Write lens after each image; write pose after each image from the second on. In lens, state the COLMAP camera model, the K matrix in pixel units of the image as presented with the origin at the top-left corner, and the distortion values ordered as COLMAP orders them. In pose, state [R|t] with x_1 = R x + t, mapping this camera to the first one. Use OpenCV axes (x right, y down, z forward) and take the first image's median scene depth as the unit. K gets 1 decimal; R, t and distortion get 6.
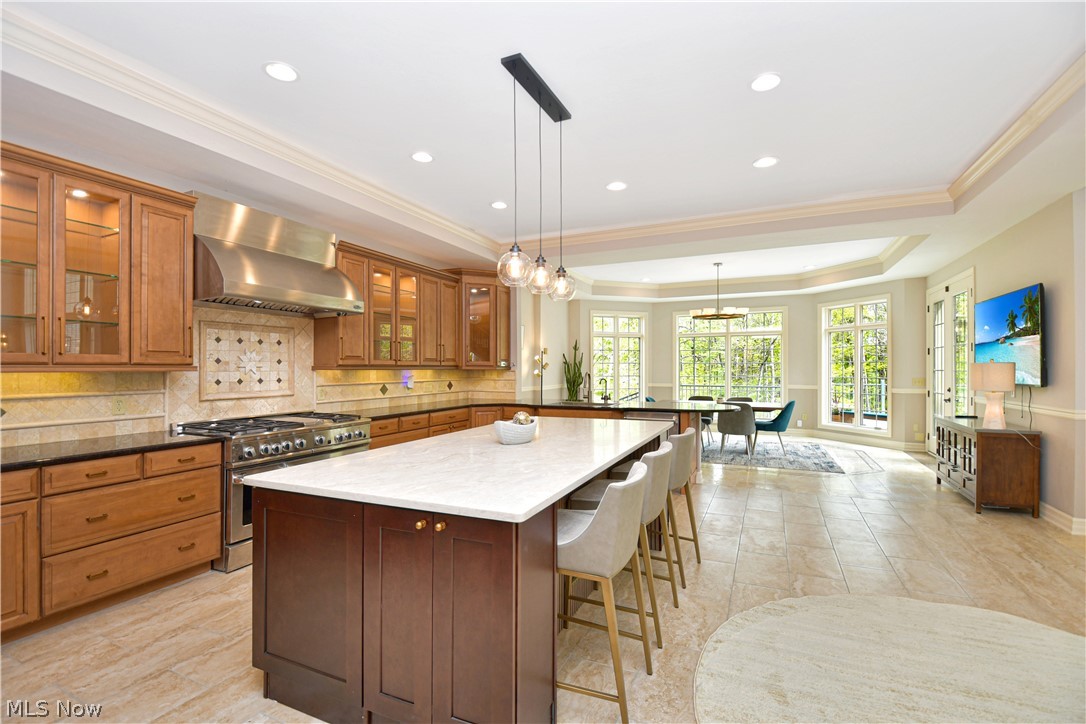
lens RADIAL K [[485.5, 0, 543.0], [0, 485.5, 362.0], [0, 0, 1]] dist [-0.060329, -0.014969]
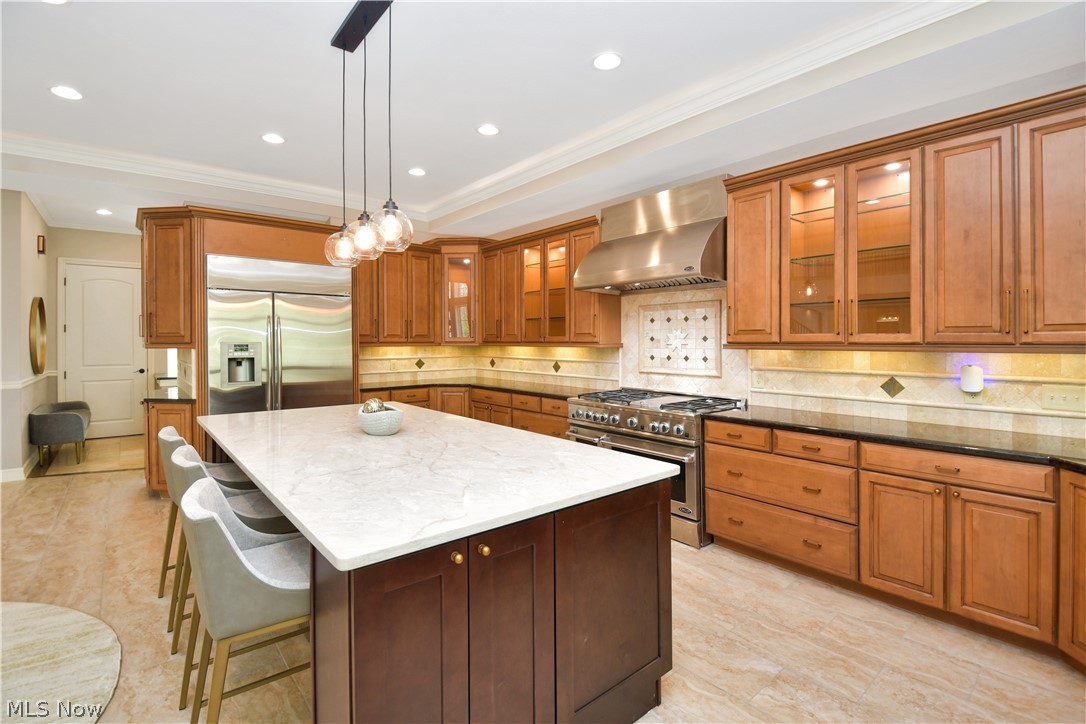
lens RADIAL K [[507.2, 0, 540.3], [0, 507.2, 348.2], [0, 0, 1]] dist [0.073717, -0.018731]
pose [[-0.435502, 0.003251, -0.900182, 0.476030], [0.000448, 0.999994, 0.003394, 0.014172], [0.900188, 0.001075, -0.435500, 1.146648]]
